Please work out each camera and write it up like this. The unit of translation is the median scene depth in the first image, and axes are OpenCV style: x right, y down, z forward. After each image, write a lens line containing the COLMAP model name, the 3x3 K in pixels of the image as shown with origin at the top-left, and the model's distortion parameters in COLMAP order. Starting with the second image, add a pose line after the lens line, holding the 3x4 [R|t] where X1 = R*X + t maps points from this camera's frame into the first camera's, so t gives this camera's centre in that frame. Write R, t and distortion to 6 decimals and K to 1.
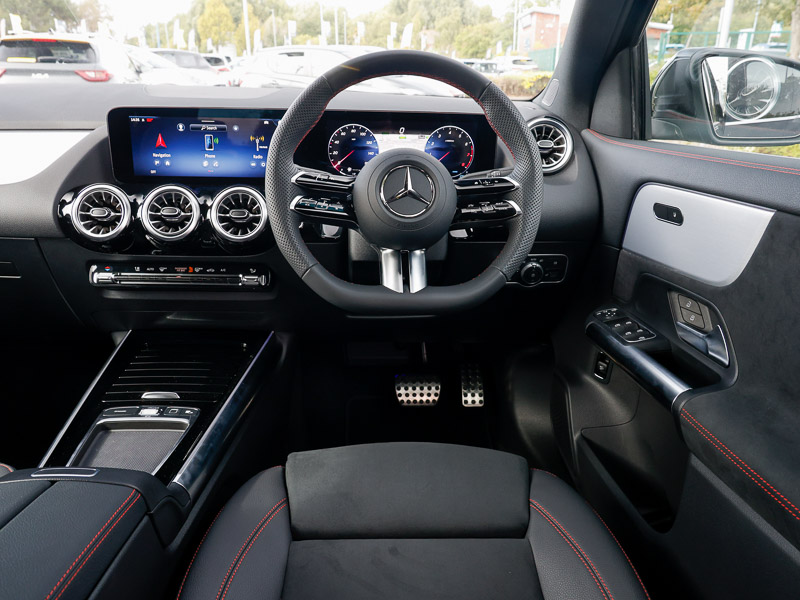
lens RADIAL K [[541.7, 0, 400.0], [0, 541.7, 300.0], [0, 0, 1]] dist [0.010474, 0.000602]
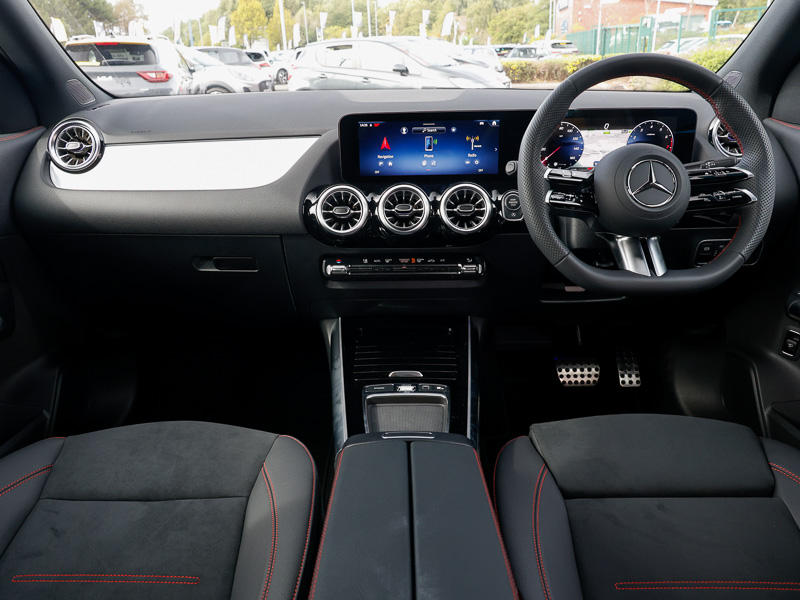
lens RADIAL K [[548.4, 0, 400.0], [0, 548.4, 300.0], [0, 0, 1]] dist [0.013618, -0.001559]
pose [[0.998984, -0.019291, -0.040731, -0.360528], [0.019887, 0.999700, 0.014286, 0.006929], [0.040443, -0.015082, 0.999068, -0.106116]]
